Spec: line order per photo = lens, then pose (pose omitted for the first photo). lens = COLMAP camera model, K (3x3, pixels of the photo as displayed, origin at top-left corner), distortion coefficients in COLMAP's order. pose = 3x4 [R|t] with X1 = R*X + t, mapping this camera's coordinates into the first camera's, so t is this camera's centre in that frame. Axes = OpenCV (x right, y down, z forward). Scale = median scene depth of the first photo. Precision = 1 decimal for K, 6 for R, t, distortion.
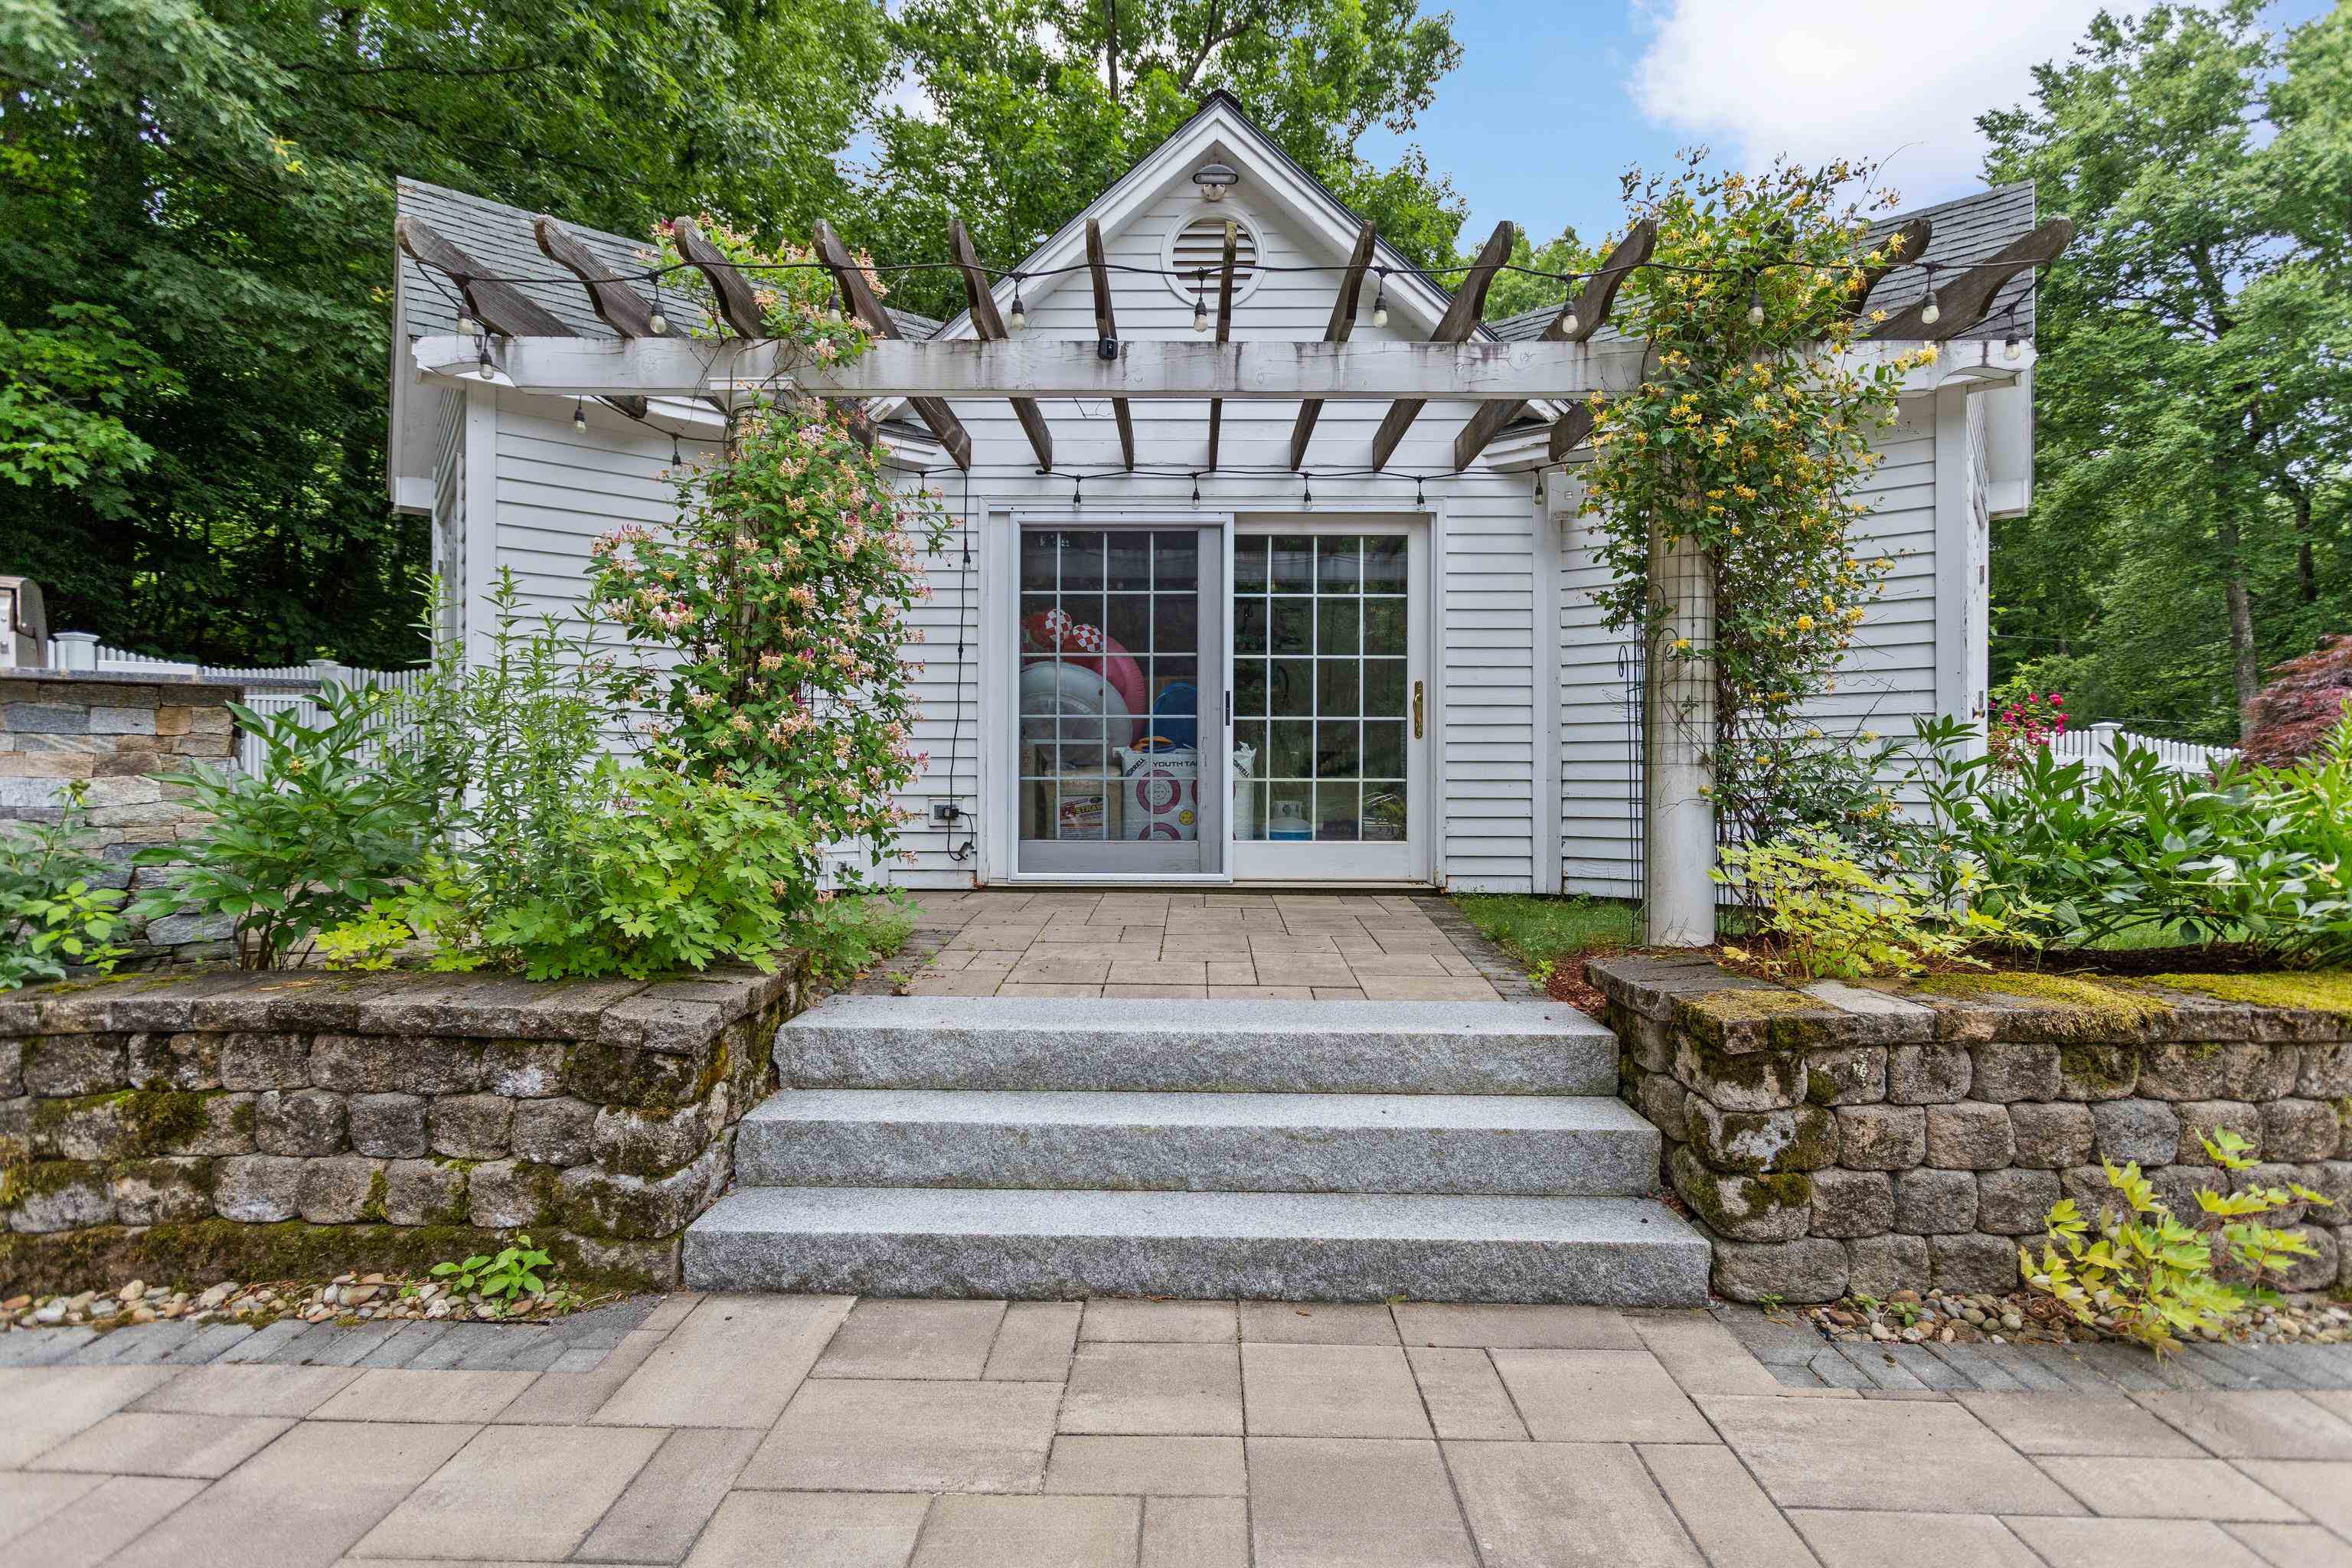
lens RADIAL K [[1098.7, 0, 1188.4], [0, 1098.7, 767.7], [0, 0, 1]] dist [-0.000239, 0.000322]
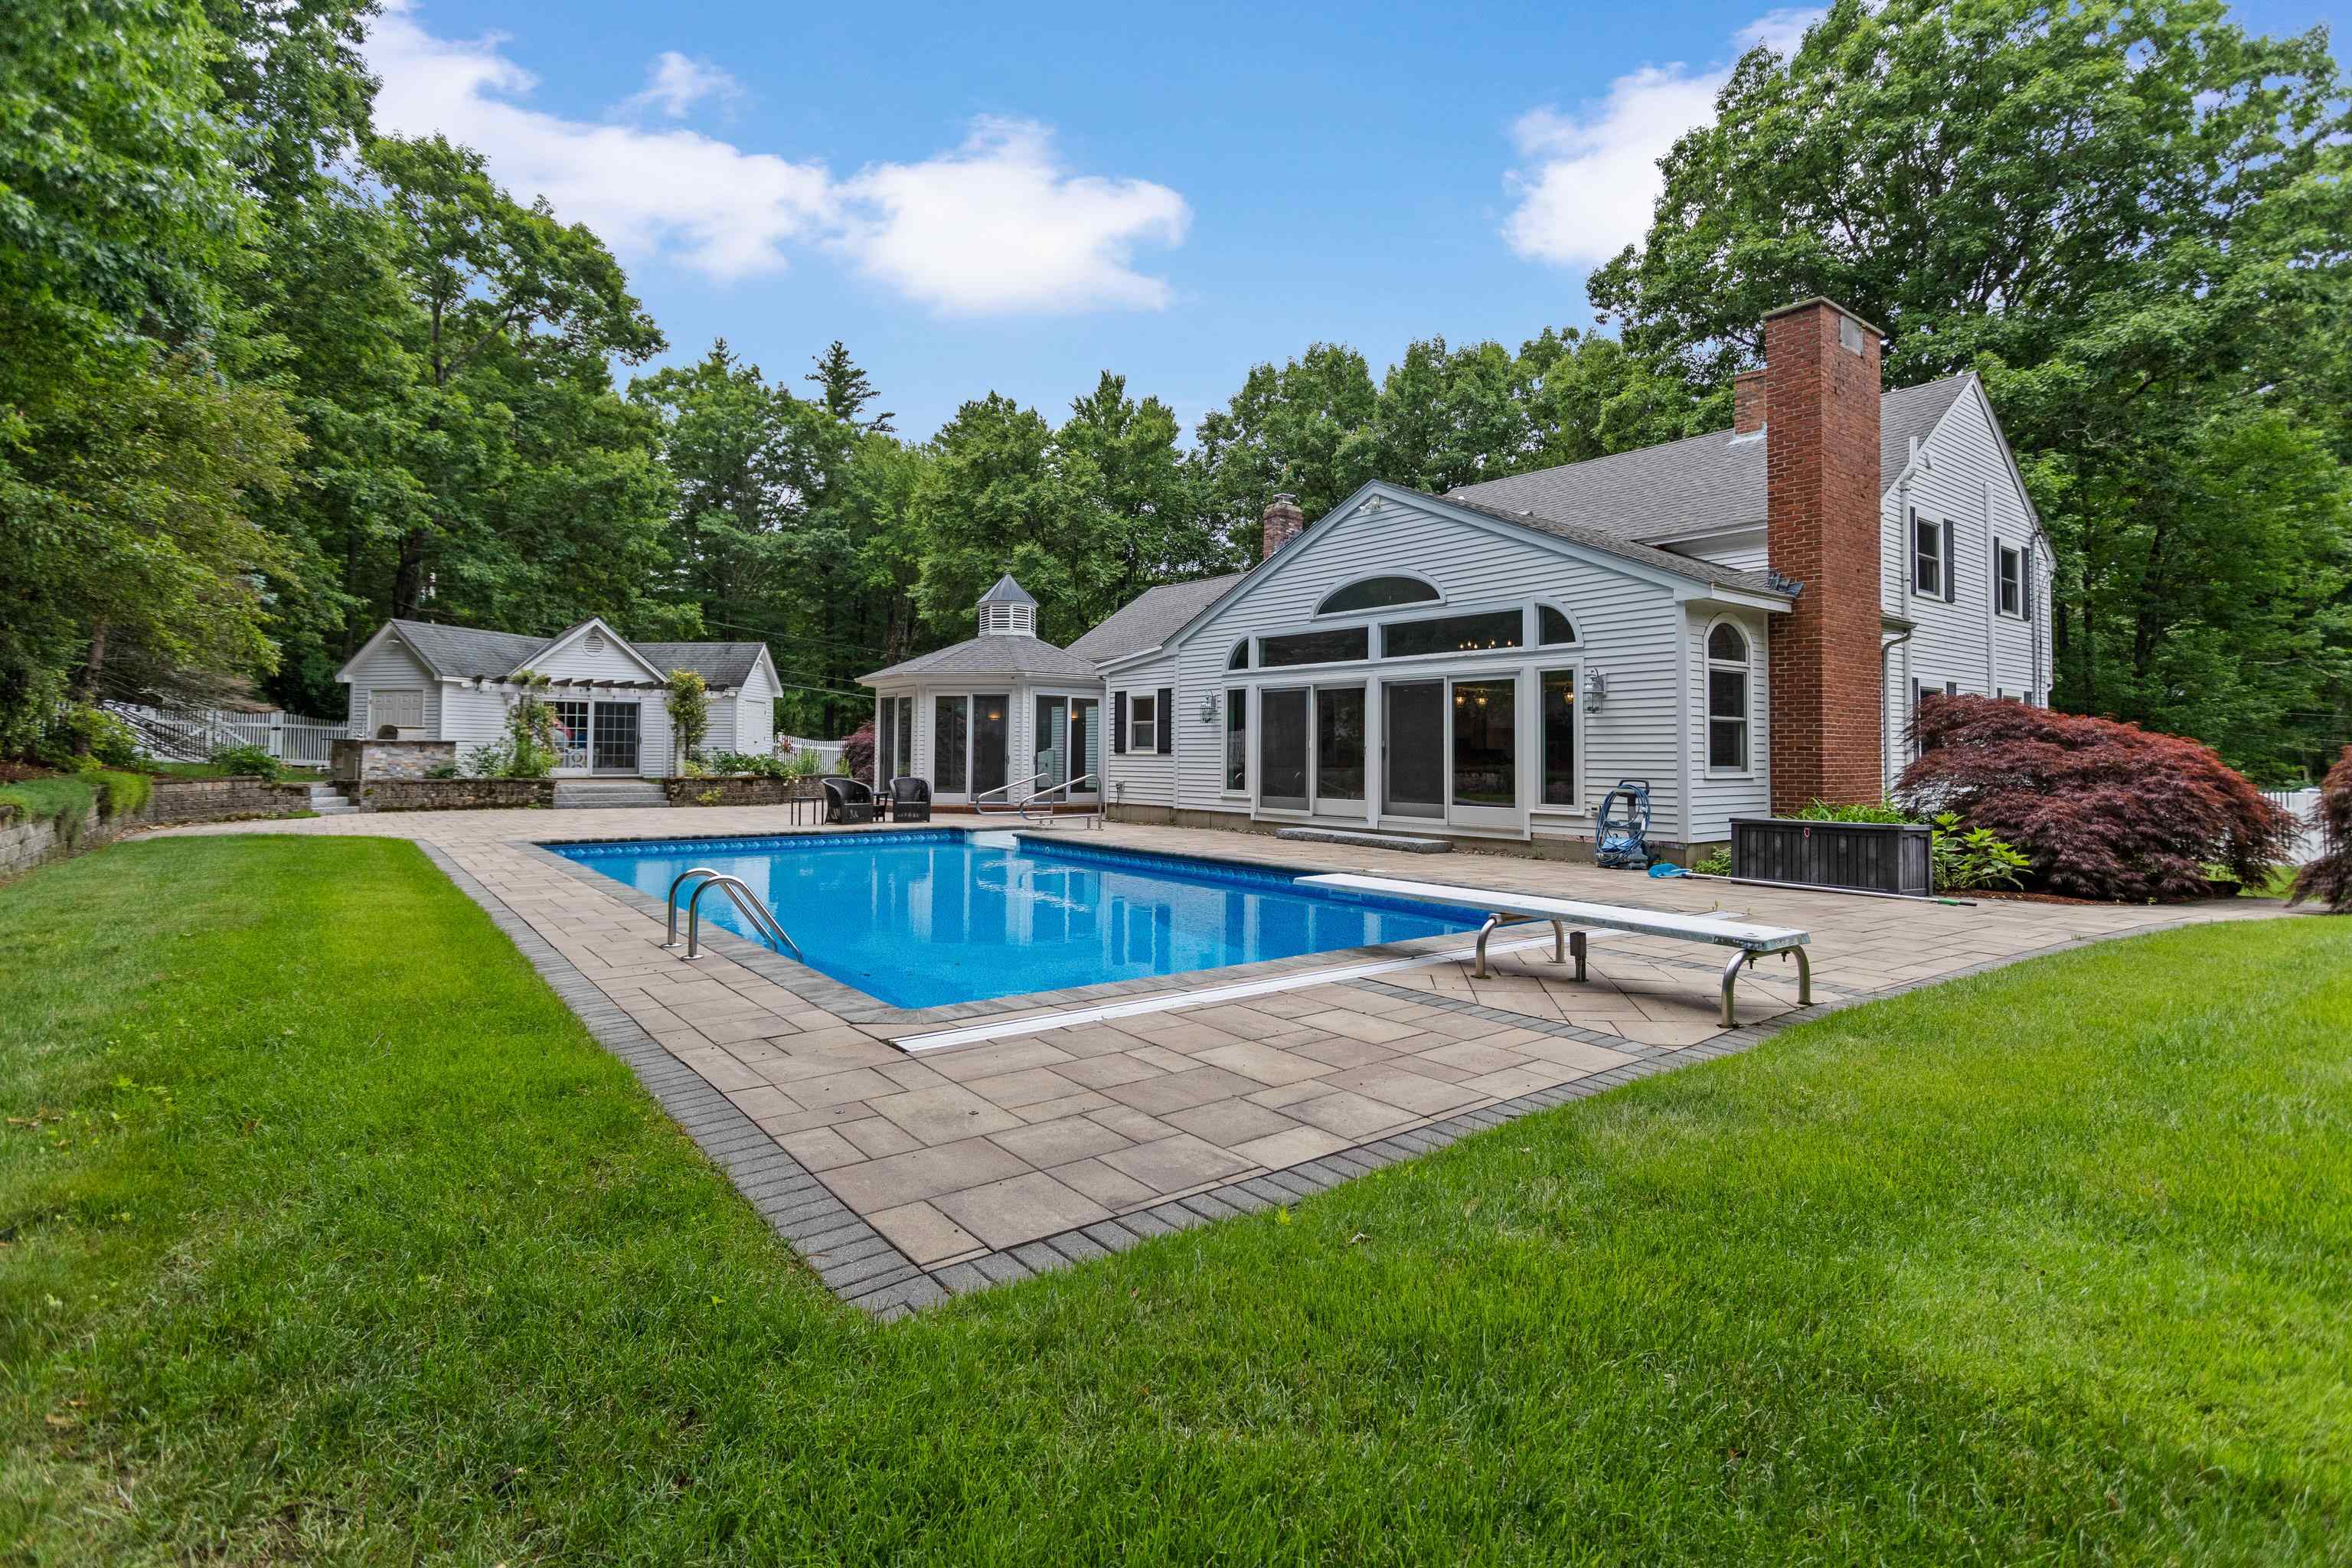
lens RADIAL K [[1121.5, 0, 1166.8], [0, 1121.5, 751.8], [0, 0, 1]] dist [-0.001385, 0.000118]
pose [[0.792604, 0.009666, 0.609661, -1.147305], [-0.009179, 0.999950, -0.003921, -0.009937], [-0.609668, -0.002489, 0.792653, -5.207282]]
